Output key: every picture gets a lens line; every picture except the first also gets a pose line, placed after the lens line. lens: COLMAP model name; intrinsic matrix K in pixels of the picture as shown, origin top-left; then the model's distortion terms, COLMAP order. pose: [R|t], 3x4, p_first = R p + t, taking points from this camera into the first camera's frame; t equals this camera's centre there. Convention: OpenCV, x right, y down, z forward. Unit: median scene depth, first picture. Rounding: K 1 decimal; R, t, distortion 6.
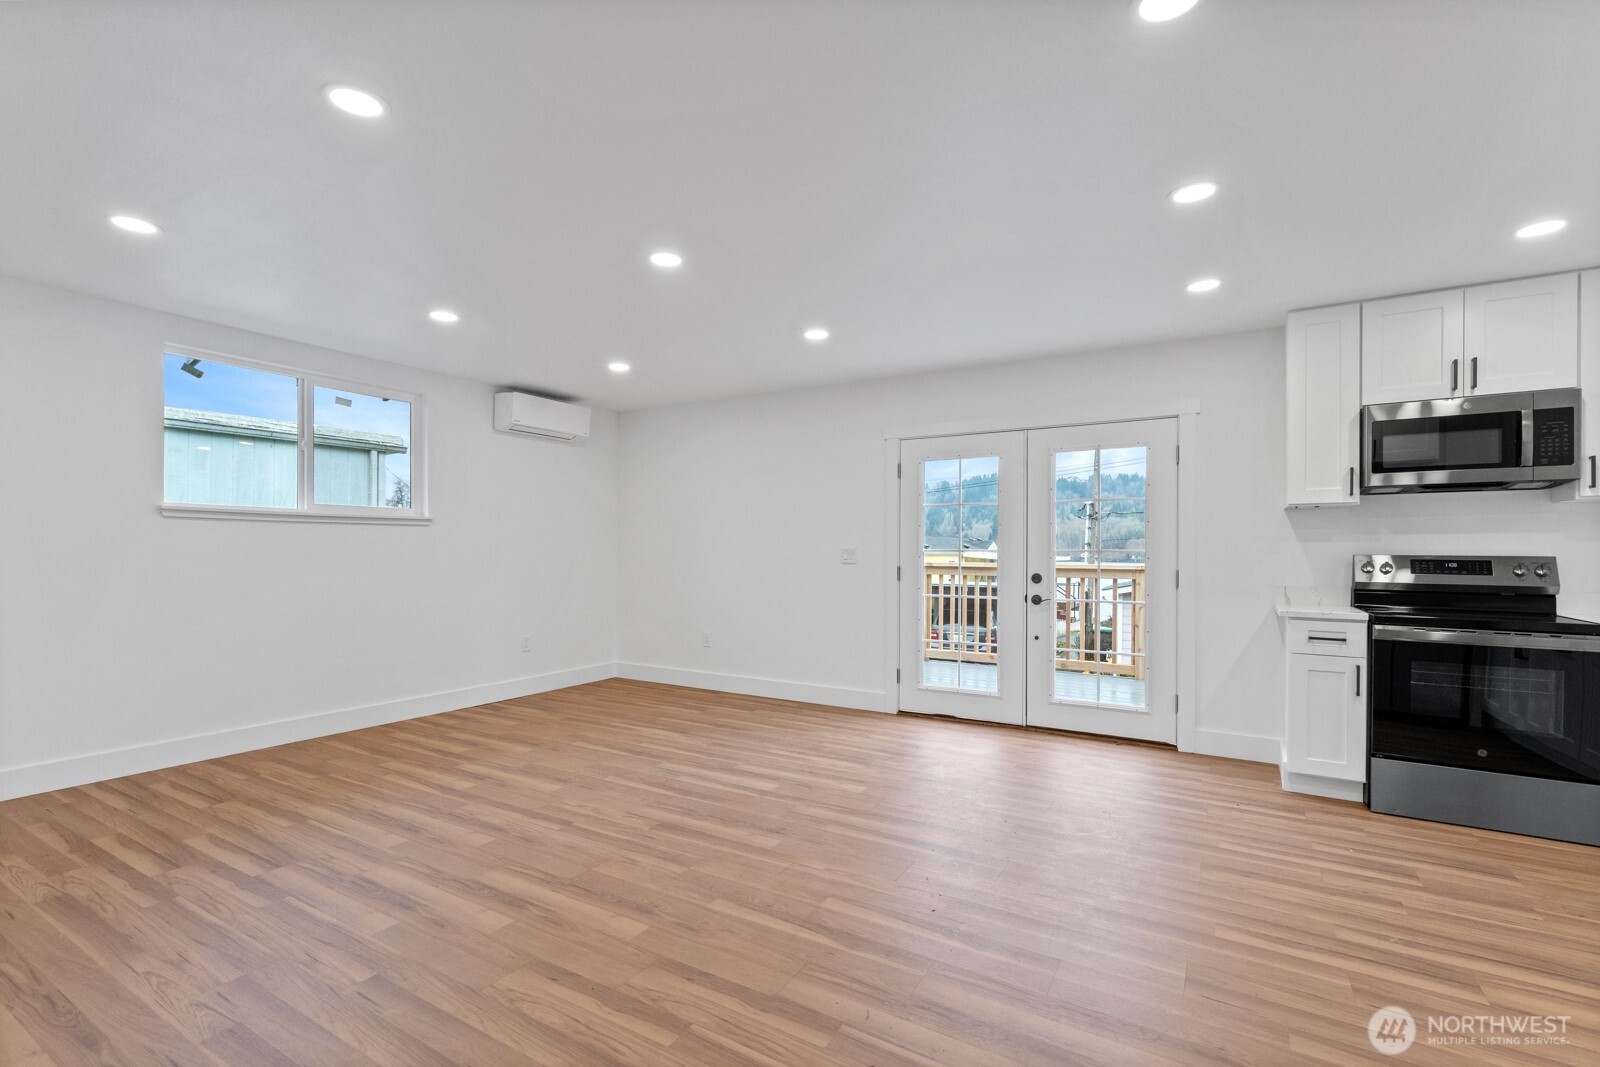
lens RADIAL K [[722.4, 0, 788.5], [0, 722.4, 552.9], [0, 0, 1]] dist [-0.002712, 0.002726]
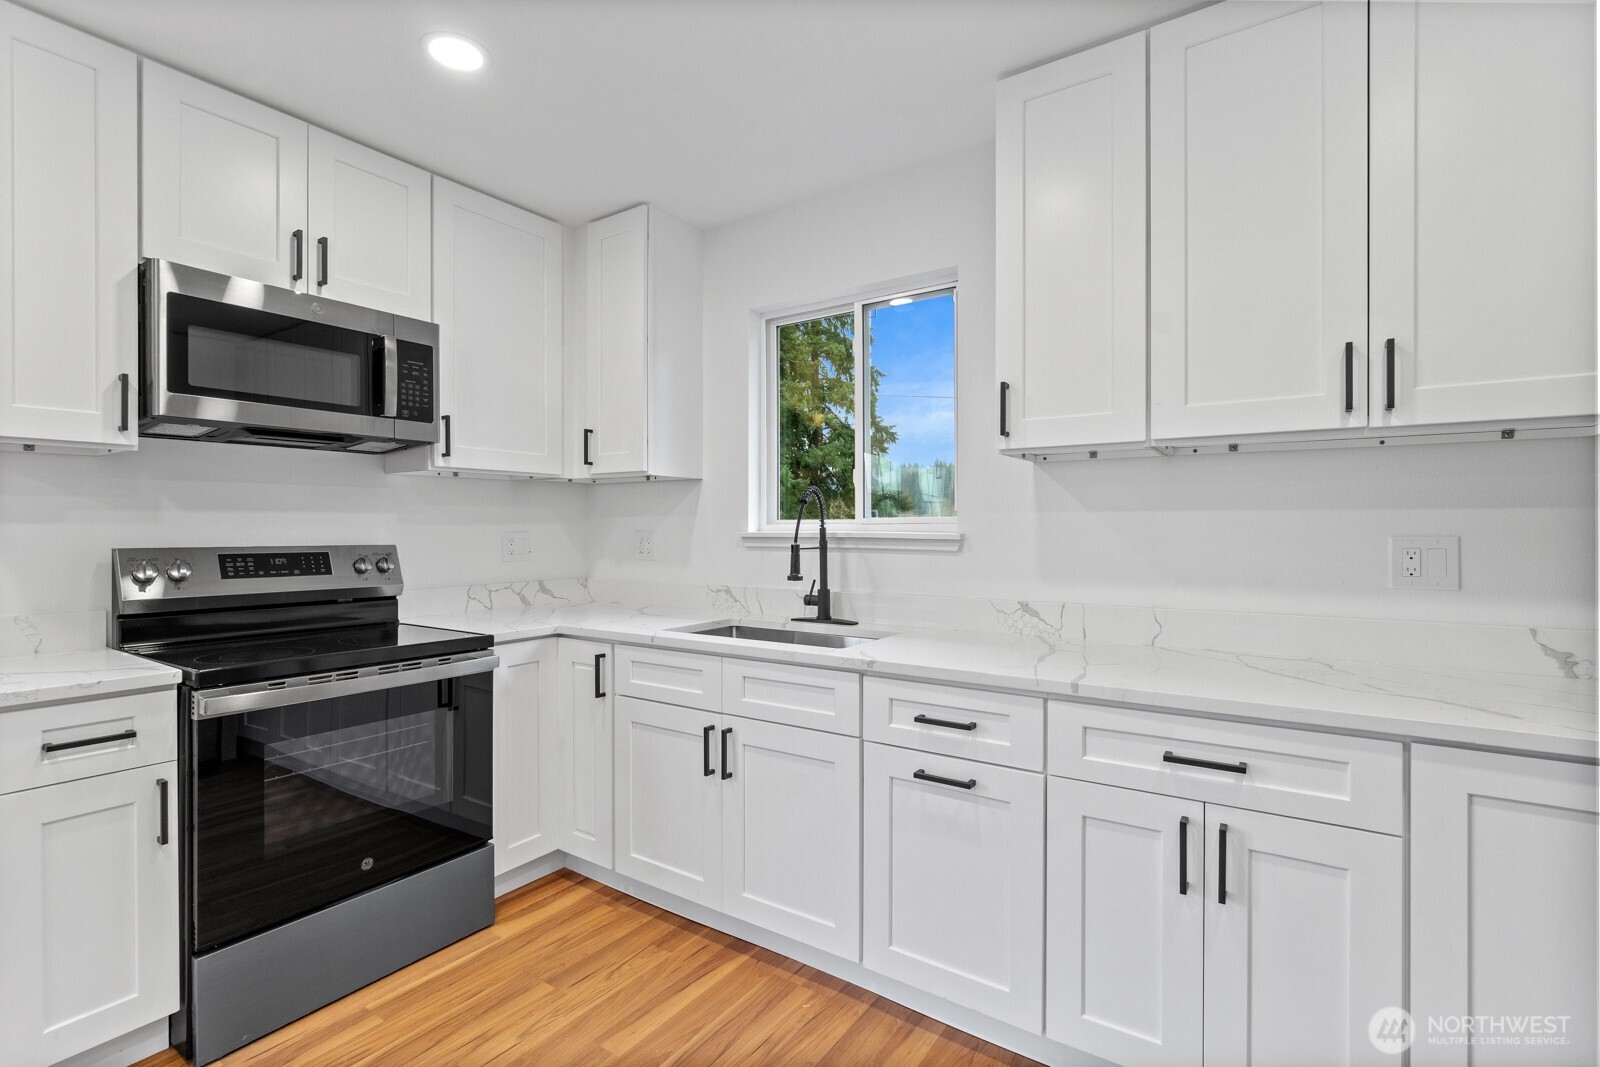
lens RADIAL K [[723.4, 0, 802.8], [0, 723.4, 529.7], [0, 0, 1]] dist [-0.011903, -0.002618]
pose [[0.043837, -0.003989, 0.999031, 0.320230], [0.006350, 0.999973, 0.003714, -0.010506], [-0.999019, 0.006181, 0.043862, 0.530557]]
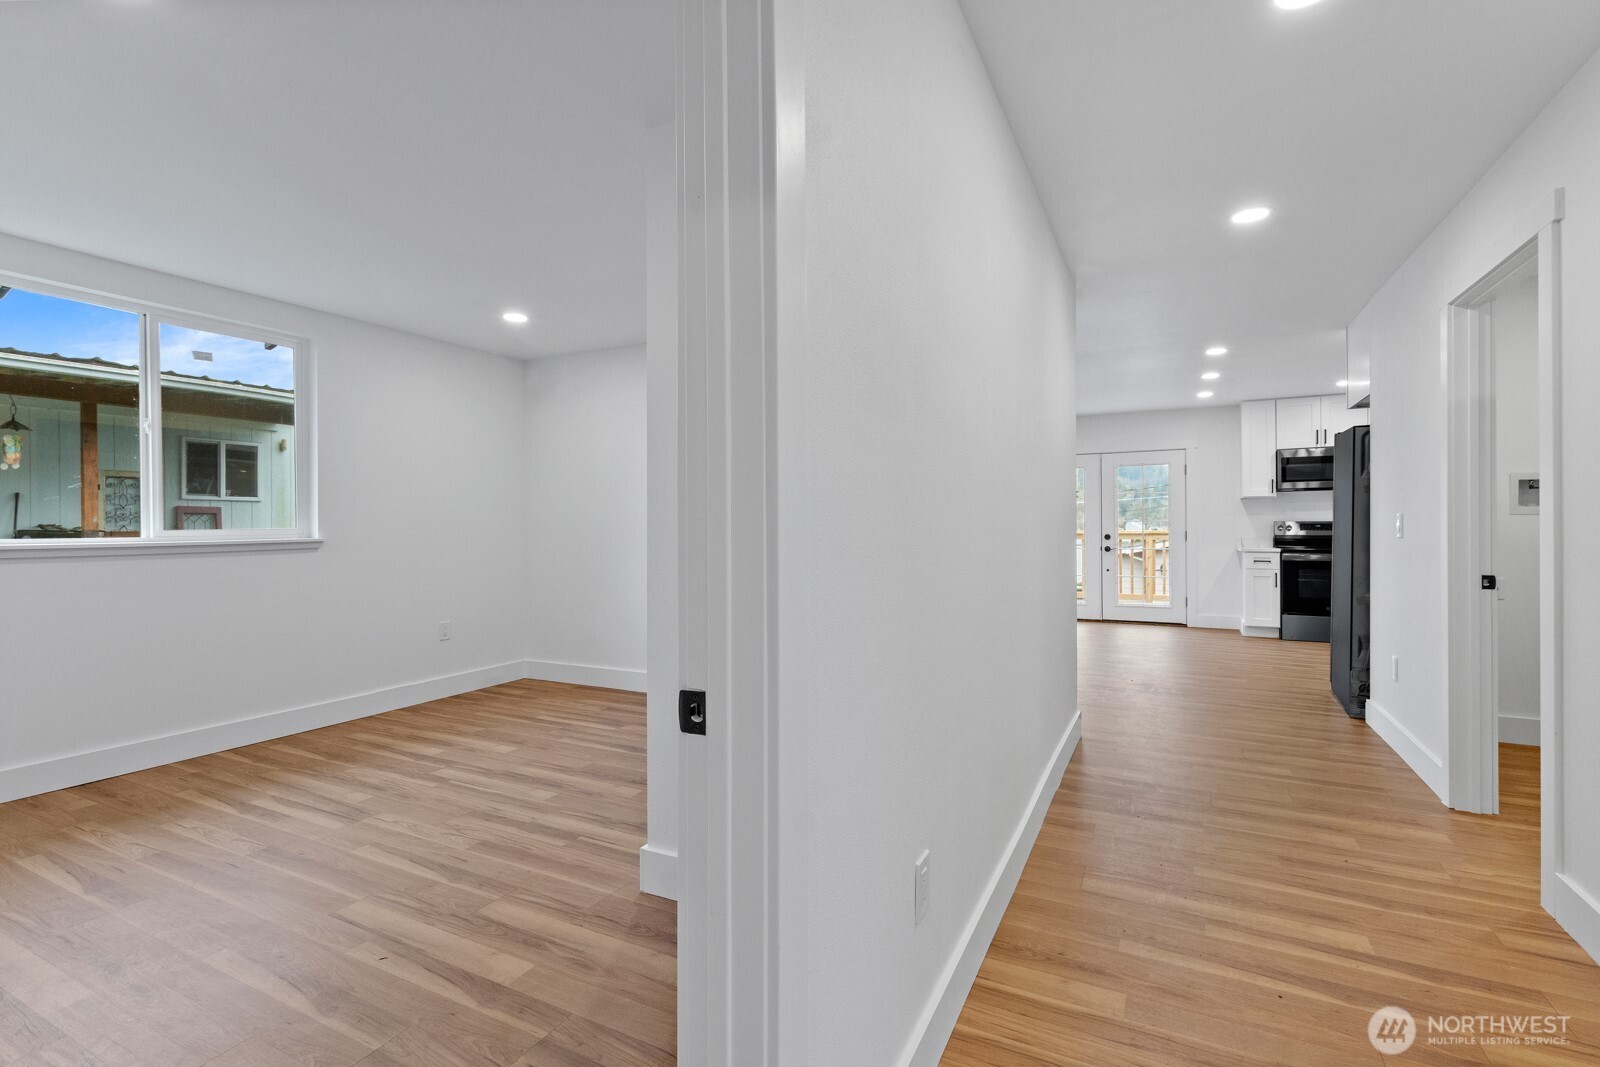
lens RADIAL K [[722.4, 0, 793.4], [0, 722.4, 529.6], [0, 0, 1]] dist [-0.002712, 0.002726]
pose [[0.997249, -0.015220, 0.072544, -0.772127], [0.014891, 0.999876, 0.005074, -0.005362], [-0.072612, -0.003980, 0.997352, -1.004046]]
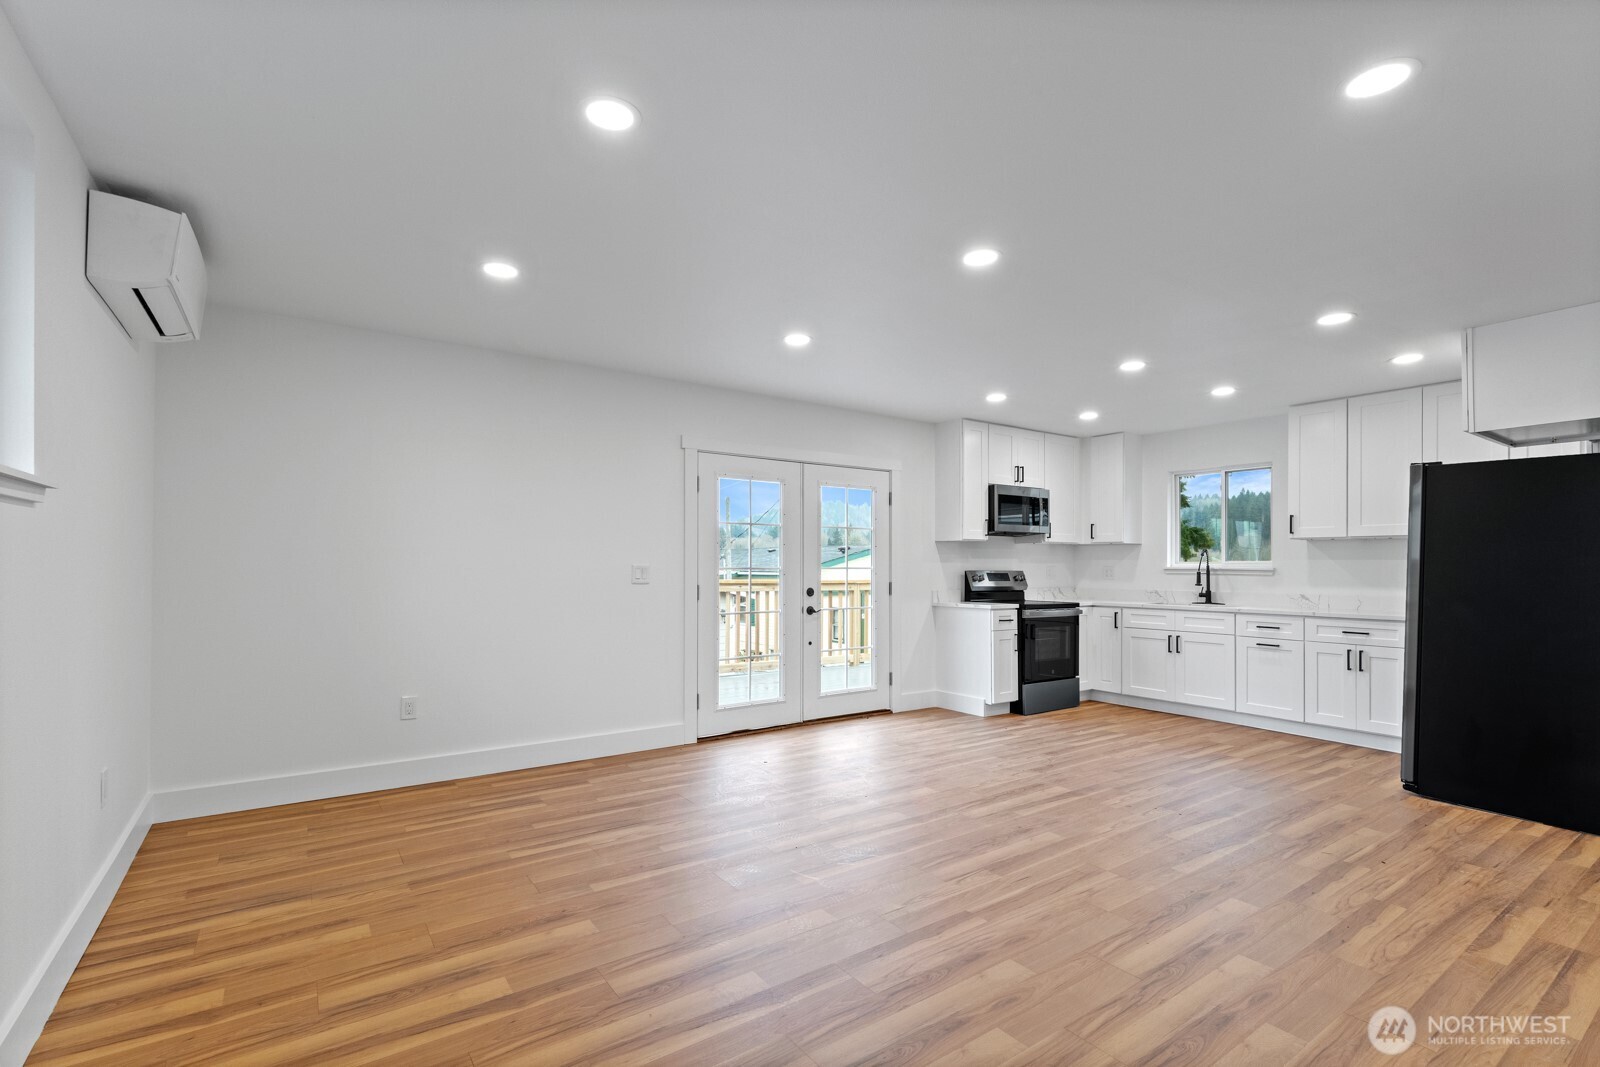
lens RADIAL K [[722.4, 0, 796.0], [0, 722.4, 558.1], [0, 0, 1]] dist [-0.002712, 0.002726]
pose [[0.403373, 0.008956, 0.914992, -0.991930], [0.000964, 0.999947, -0.010212, -0.010483], [-0.915035, 0.005001, 0.403343, 0.753981]]
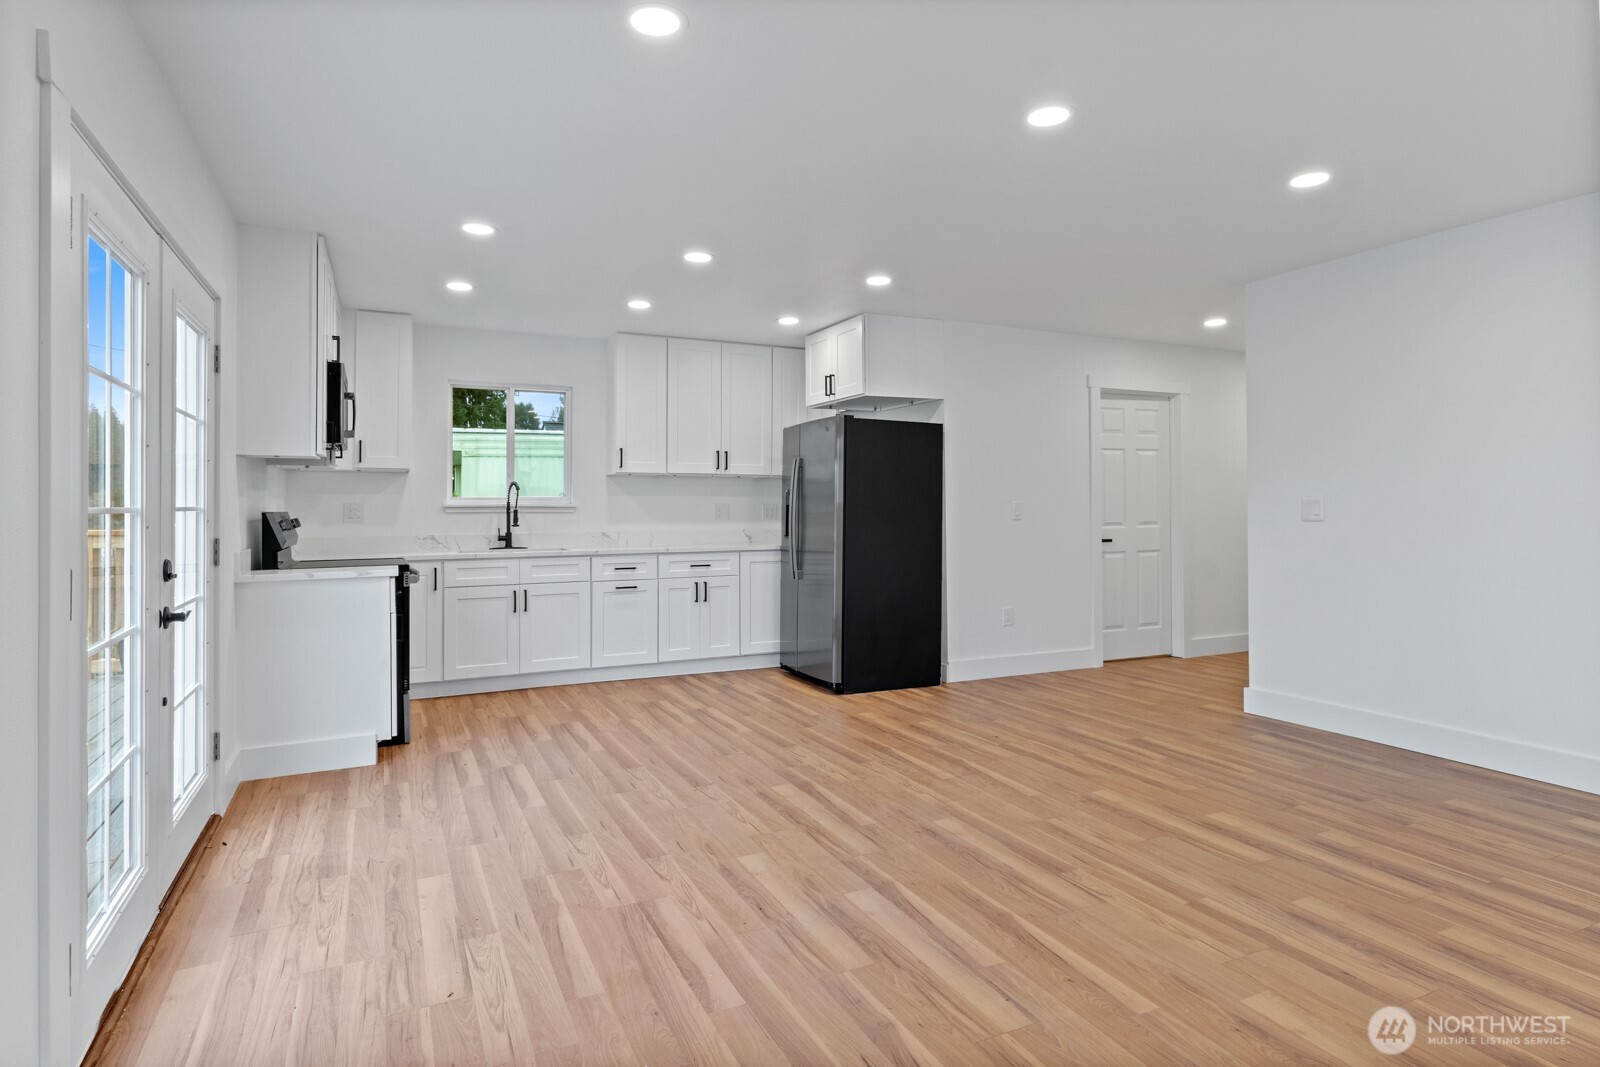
lens RADIAL K [[861.7, 0, 792.2], [0, 861.7, 499.6], [0, 0, 1]] dist [-0.000910, 0.001022]
pose [[-0.835721, 0.003281, 0.549145, -0.387822], [0.003662, 0.999993, -0.000402, -0.011119], [-0.549142, 0.001675, -0.835727, 1.683586]]
